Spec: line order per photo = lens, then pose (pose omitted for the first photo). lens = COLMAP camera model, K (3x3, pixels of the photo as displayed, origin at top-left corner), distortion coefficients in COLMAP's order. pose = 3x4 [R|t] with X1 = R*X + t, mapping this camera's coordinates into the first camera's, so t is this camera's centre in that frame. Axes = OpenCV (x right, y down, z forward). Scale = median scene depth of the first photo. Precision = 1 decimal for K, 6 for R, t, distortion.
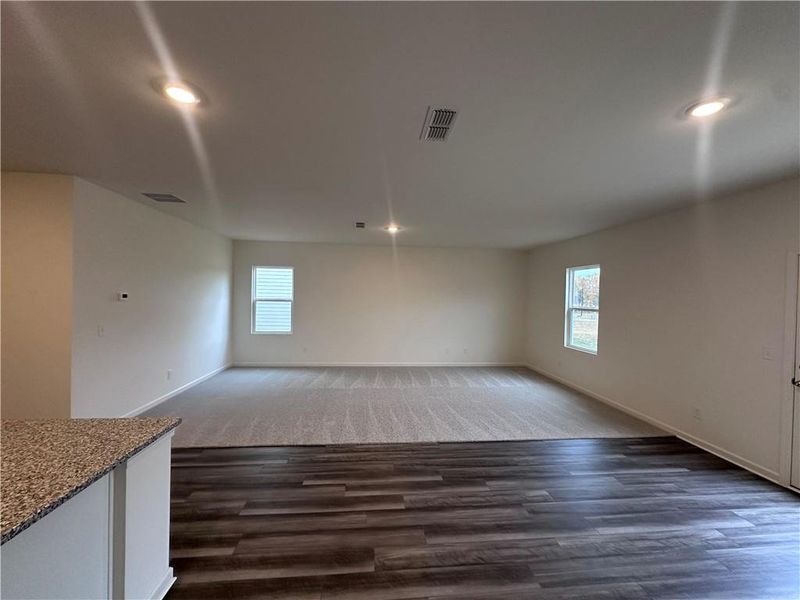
lens RADIAL K [[319.8, 0, 400.0], [0, 319.8, 300.0], [0, 0, 1]] dist [-0.002594, -0.000359]
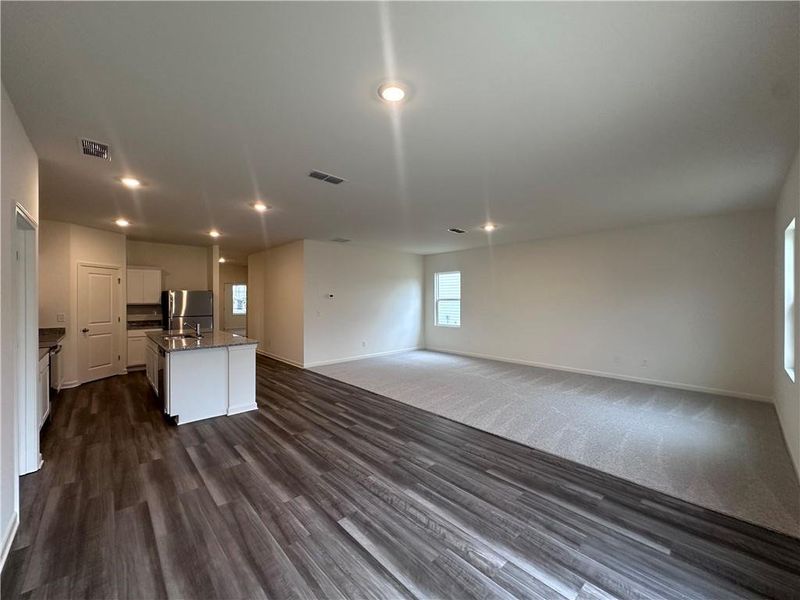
lens RADIAL K [[319.8, 0, 400.0], [0, 319.8, 300.0], [0, 0, 1]] dist [-0.002594, -0.000359]
pose [[0.605902, -0.019294, -0.795305, 0.986265], [0.003617, 0.999762, -0.021498, 0.059259], [0.795531, 0.010149, 0.605828, 0.202274]]
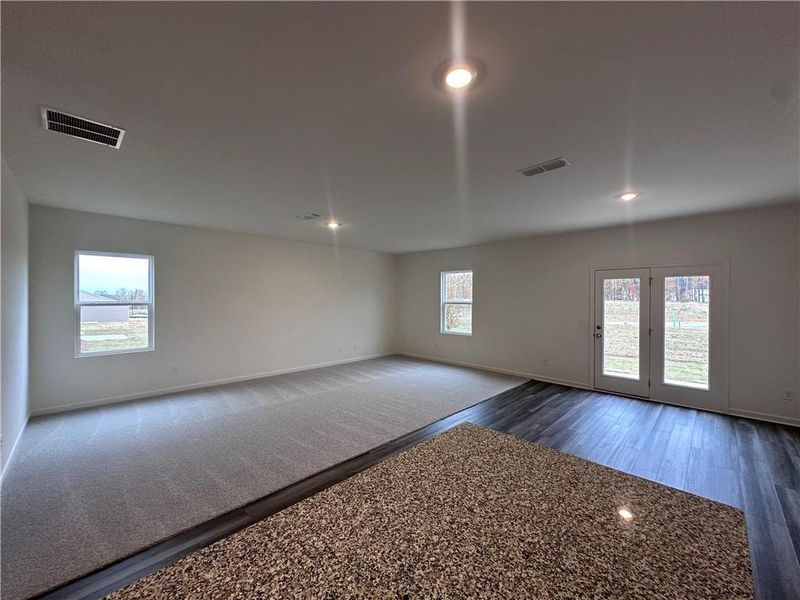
lens RADIAL K [[319.8, 0, 400.0], [0, 319.8, 300.0], [0, 0, 1]] dist [-0.002594, -0.000359]
pose [[0.770878, -0.024072, 0.636528, -0.757869], [0.022670, 0.999689, 0.010351, -0.004391], [-0.636580, 0.006451, 0.771184, 0.205114]]
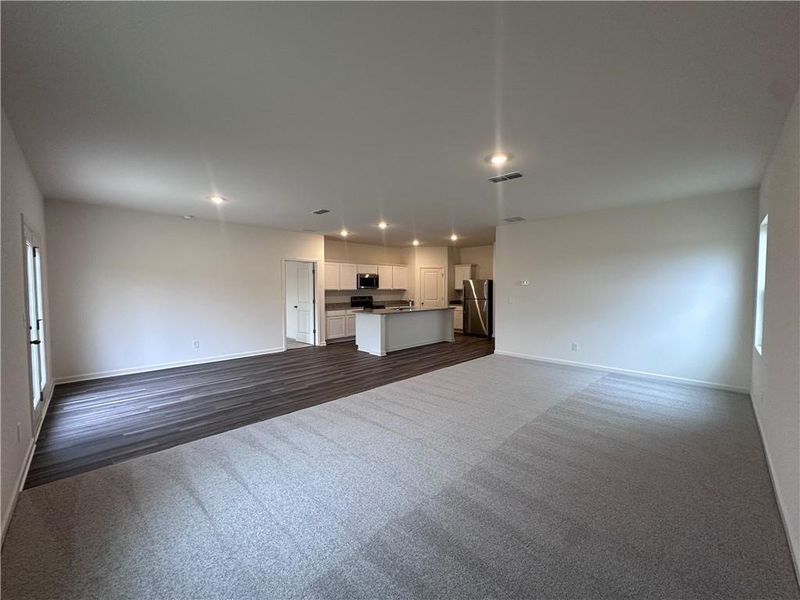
lens RADIAL K [[319.8, 0, 400.0], [0, 319.8, 300.0], [0, 0, 1]] dist [-0.002594, -0.000359]
pose [[-0.776483, -0.000248, -0.630138, 0.783641], [-0.032839, 0.998657, 0.040073, 0.029643], [0.629282, 0.051809, -0.775448, 2.114667]]
